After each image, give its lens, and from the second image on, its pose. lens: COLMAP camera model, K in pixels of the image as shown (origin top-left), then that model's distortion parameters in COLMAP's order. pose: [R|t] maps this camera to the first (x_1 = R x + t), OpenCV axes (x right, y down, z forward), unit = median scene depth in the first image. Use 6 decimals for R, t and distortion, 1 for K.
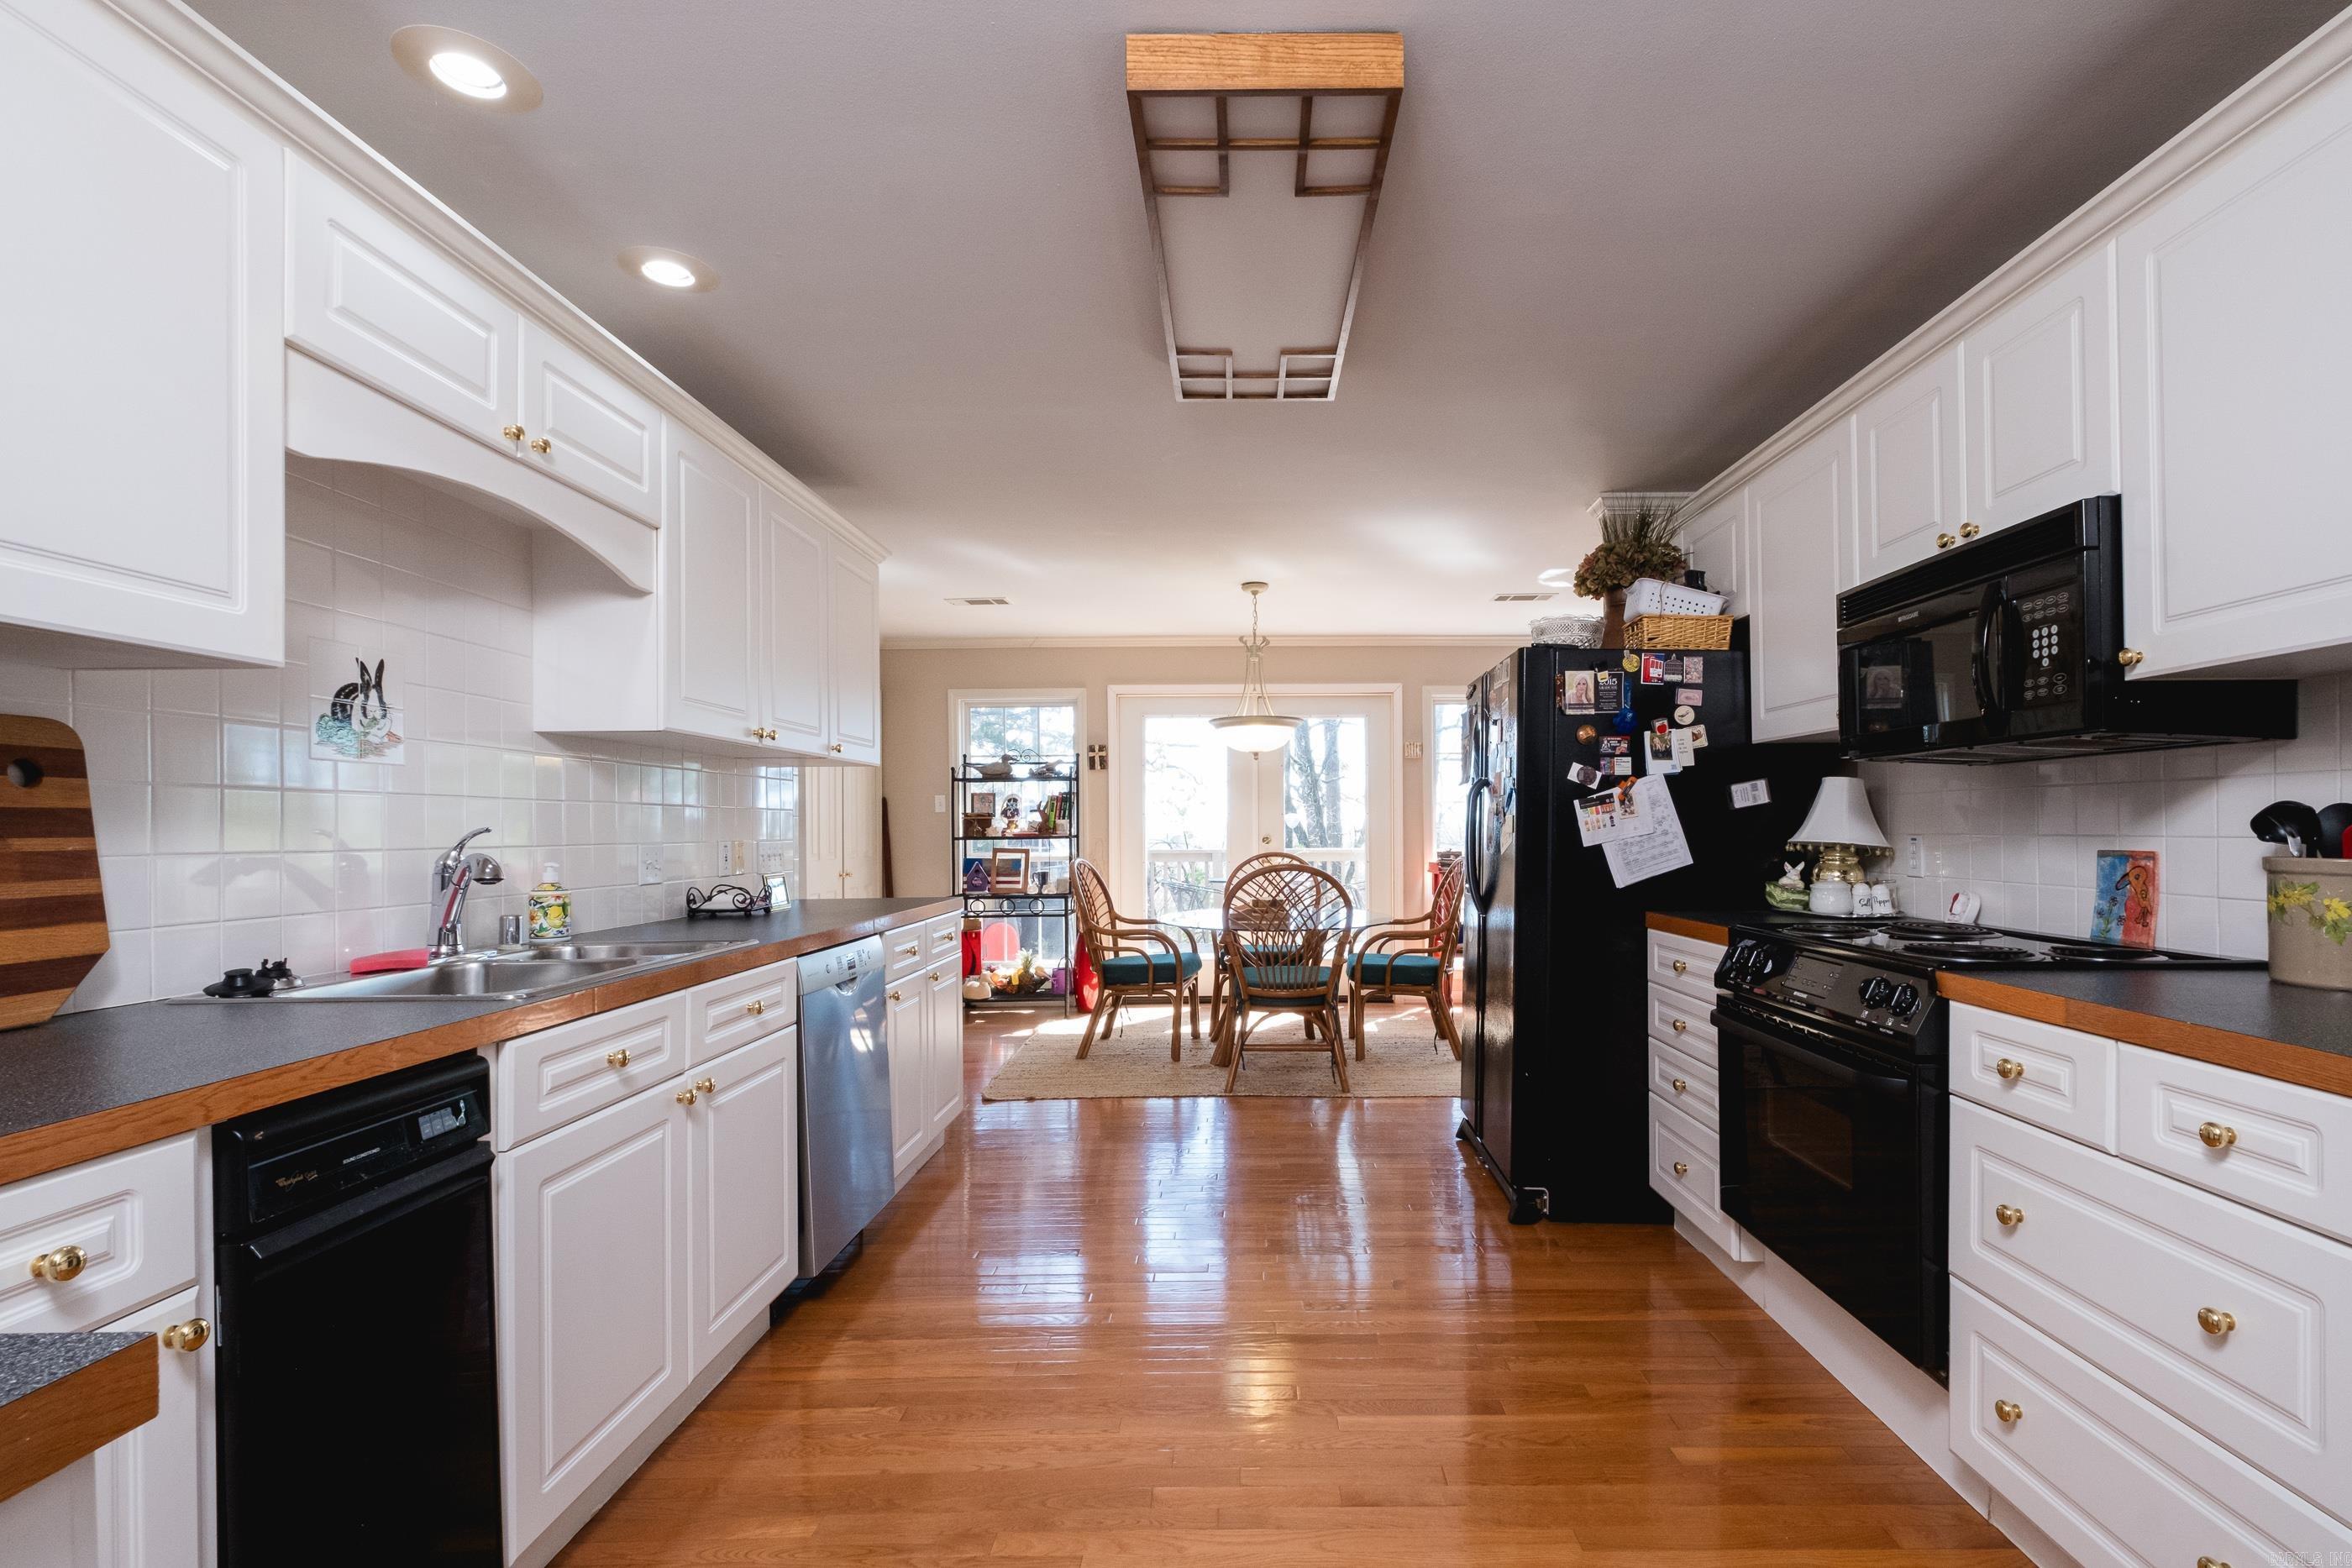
lens RADIAL K [[1051.8, 0, 1247.0], [0, 1051.8, 819.1], [0, 0, 1]] dist [-0.001709, -0.002405]
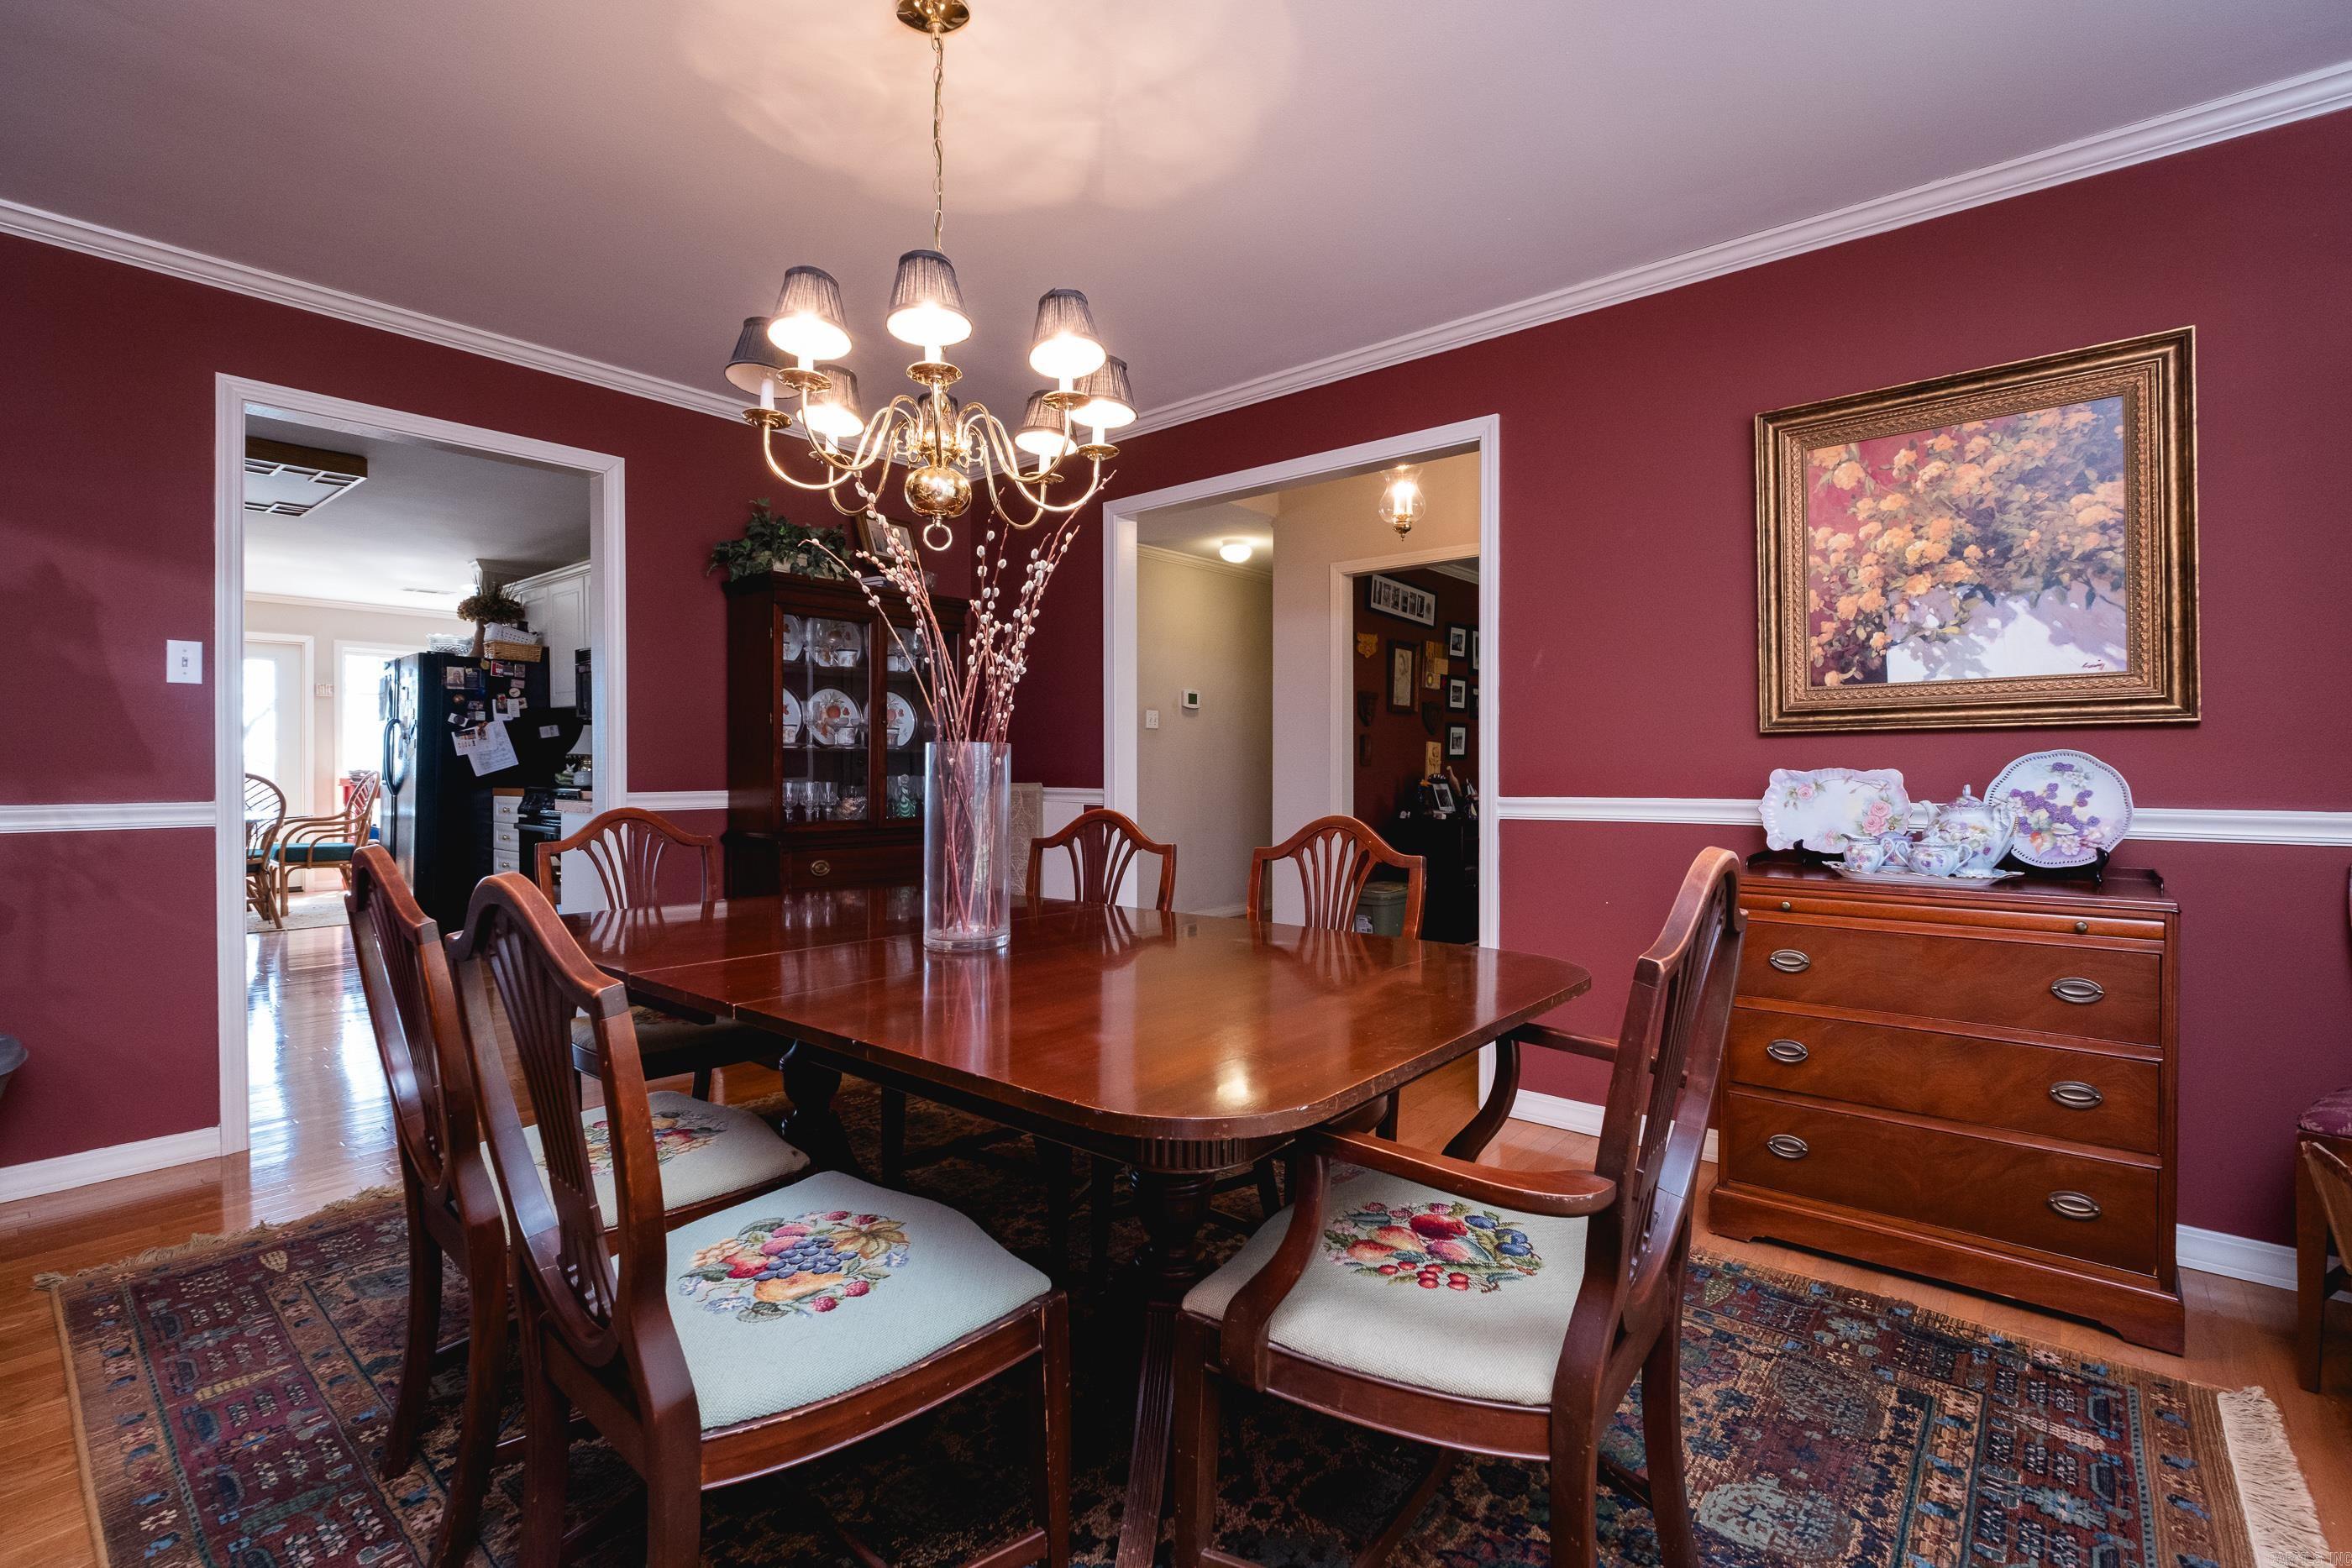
lens RADIAL K [[1051.8, 0, 1177.4], [0, 1051.8, 760.0], [0, 0, 1]] dist [-0.001709, -0.002405]
pose [[0.645397, 0.009811, 0.763784, -0.315941], [-0.009105, 0.999945, -0.005151, 0.032252], [-0.763793, -0.003630, 0.645451, -1.316401]]
